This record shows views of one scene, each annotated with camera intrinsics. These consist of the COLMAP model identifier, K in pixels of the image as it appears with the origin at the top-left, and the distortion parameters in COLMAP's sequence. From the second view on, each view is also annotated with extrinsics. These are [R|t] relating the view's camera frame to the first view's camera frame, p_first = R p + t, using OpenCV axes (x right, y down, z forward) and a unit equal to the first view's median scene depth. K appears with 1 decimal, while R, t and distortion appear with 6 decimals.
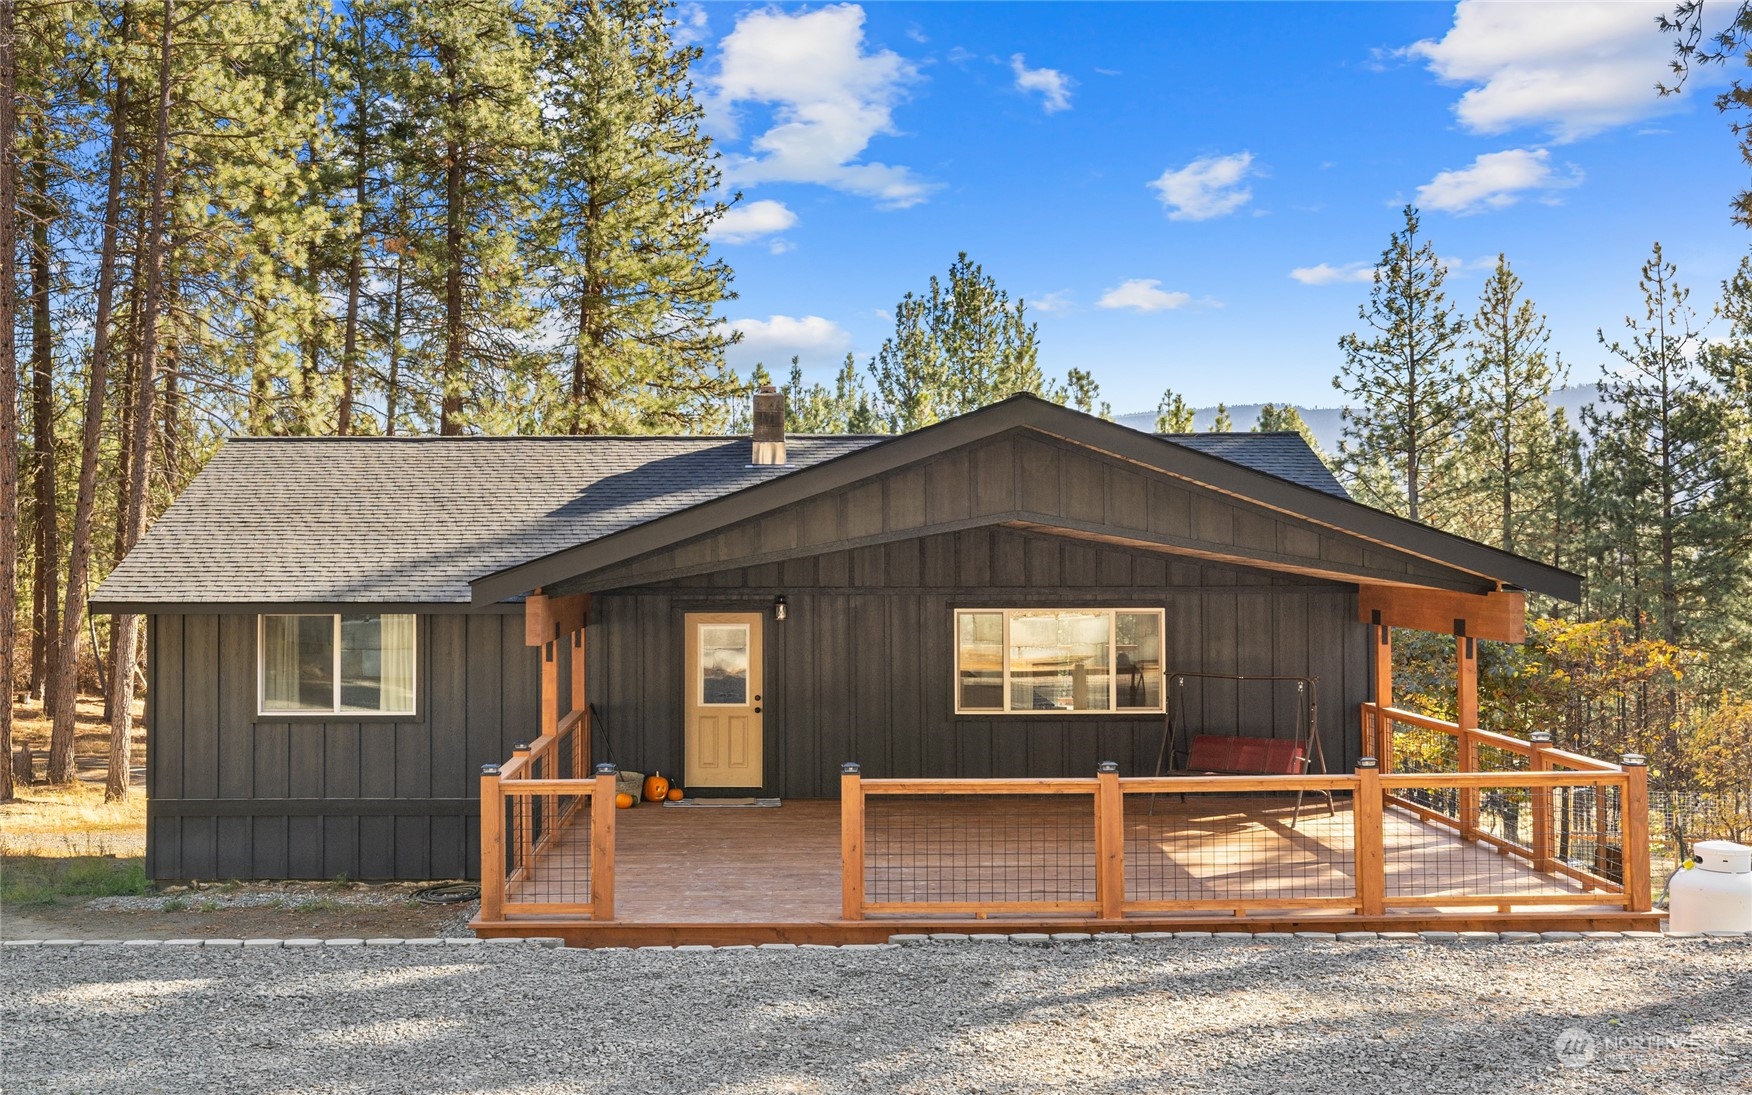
lens RADIAL K [[1703.6, 0, 876.0], [0, 1703.6, 547.5], [0, 0, 1]] dist [-0.007189, -0.008335]
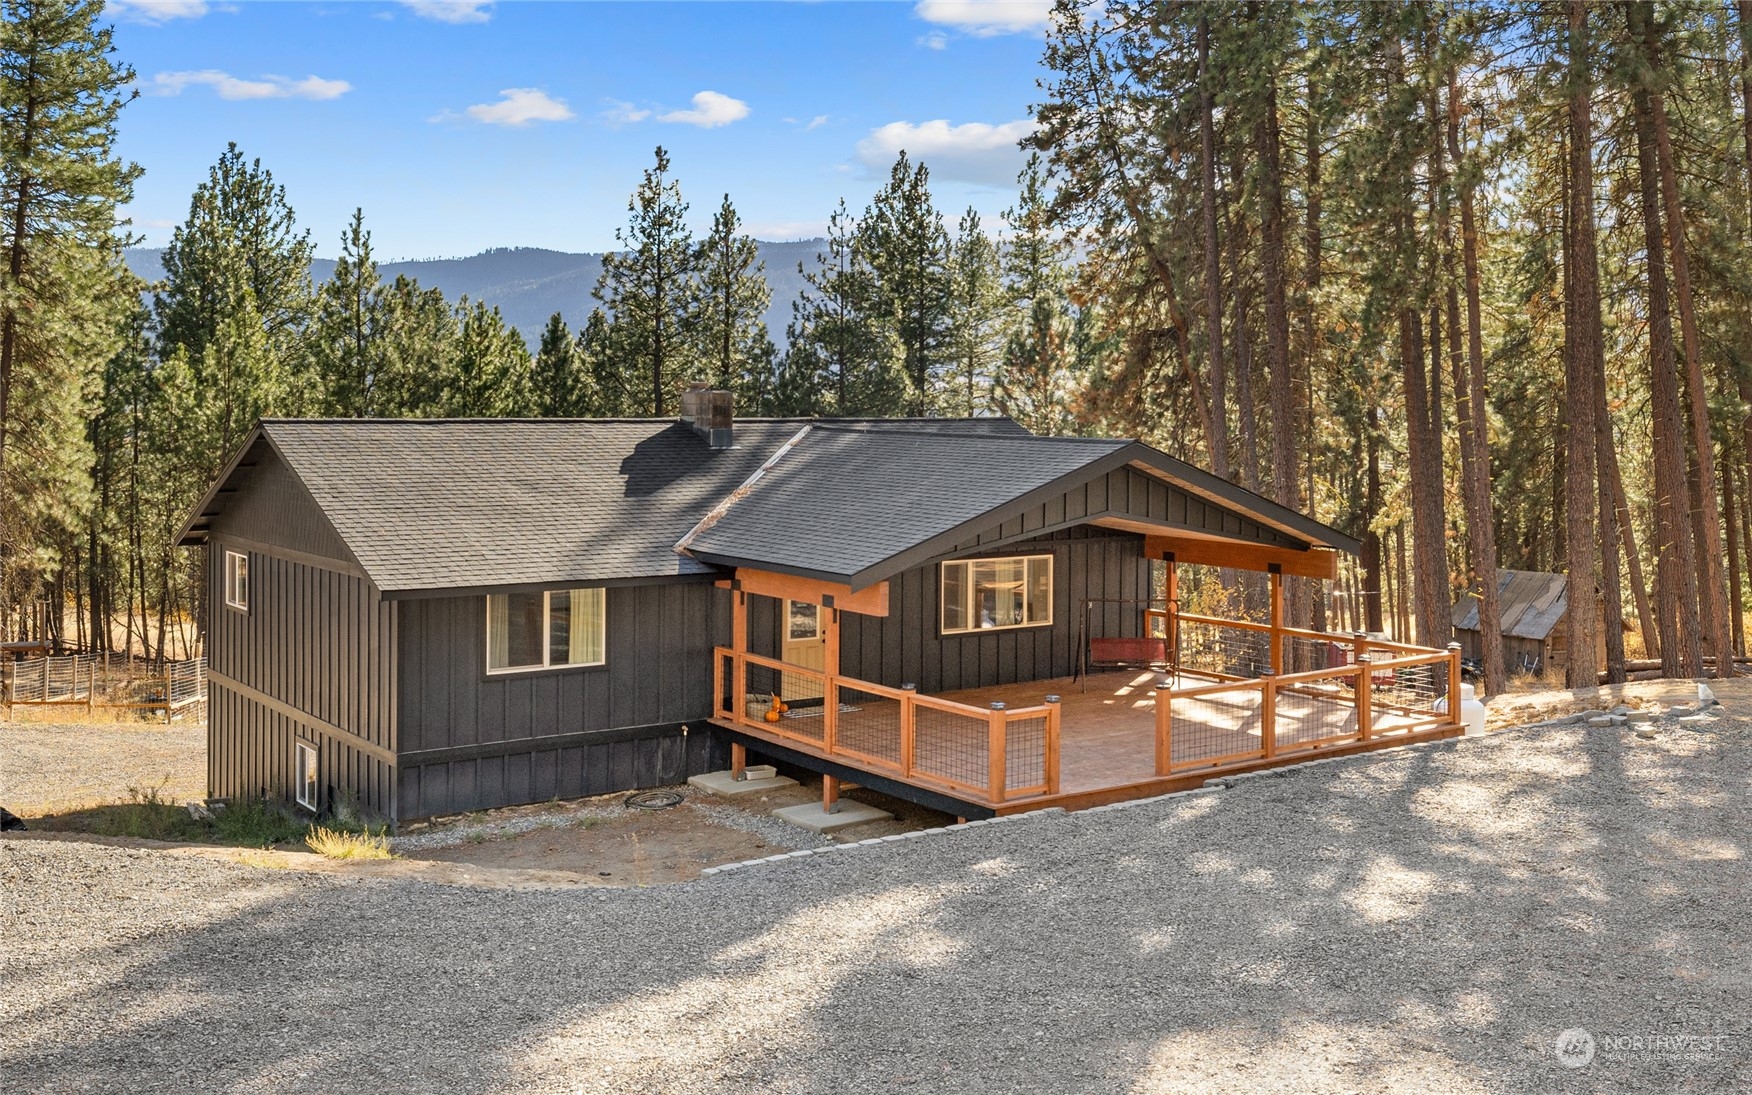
lens RADIAL K [[1566.6, 0, 876.0], [0, 1566.6, 547.5], [0, 0, 1]] dist [0.008418, 0.005615]
pose [[0.837443, -0.040129, 0.545050, -0.722216], [-0.010650, 0.995913, 0.089687, -0.095274], [-0.546422, -0.080912, 0.833593, -0.081979]]
